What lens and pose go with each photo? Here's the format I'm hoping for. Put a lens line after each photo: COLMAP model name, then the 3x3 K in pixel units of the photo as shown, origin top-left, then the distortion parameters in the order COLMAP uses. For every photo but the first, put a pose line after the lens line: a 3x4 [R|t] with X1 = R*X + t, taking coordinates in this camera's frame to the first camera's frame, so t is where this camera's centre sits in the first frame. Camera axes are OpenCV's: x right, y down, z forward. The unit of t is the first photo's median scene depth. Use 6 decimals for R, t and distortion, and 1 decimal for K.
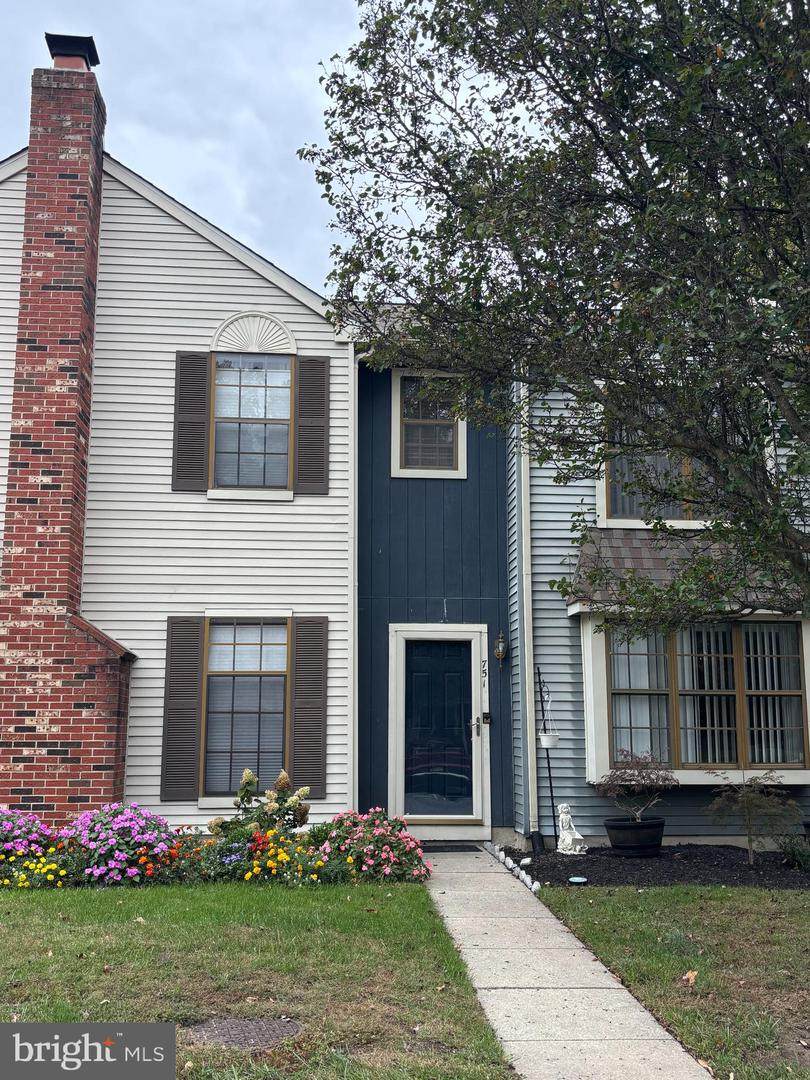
lens RADIAL K [[1086.9, 0, 405.0], [0, 1086.9, 540.0], [0, 0, 1]] dist [0.079778, -0.169593]
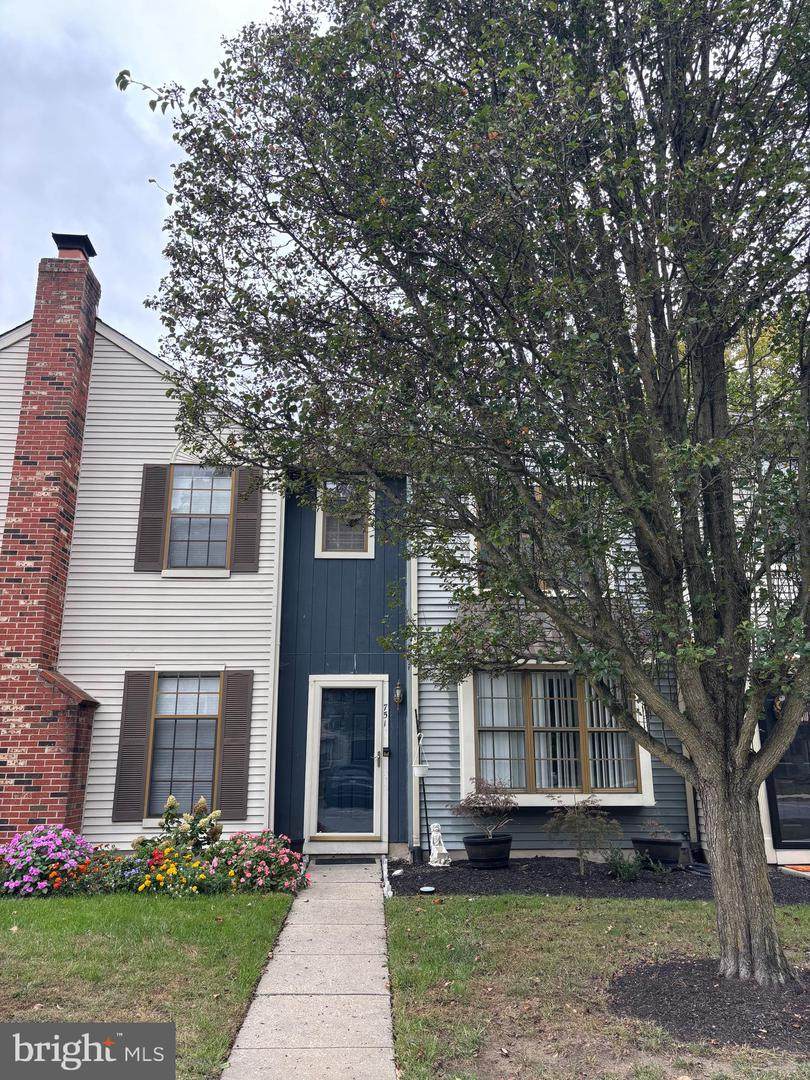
lens RADIAL K [[824.0, 0, 405.4], [0, 824.0, 524.9], [0, 0, 1]] dist [-0.005481, 0.045376]
pose [[0.999274, -0.015450, -0.034837, 0.142107], [0.011743, 0.994486, -0.104212, 0.005397], [0.036255, 0.103727, 0.993945, 0.047480]]
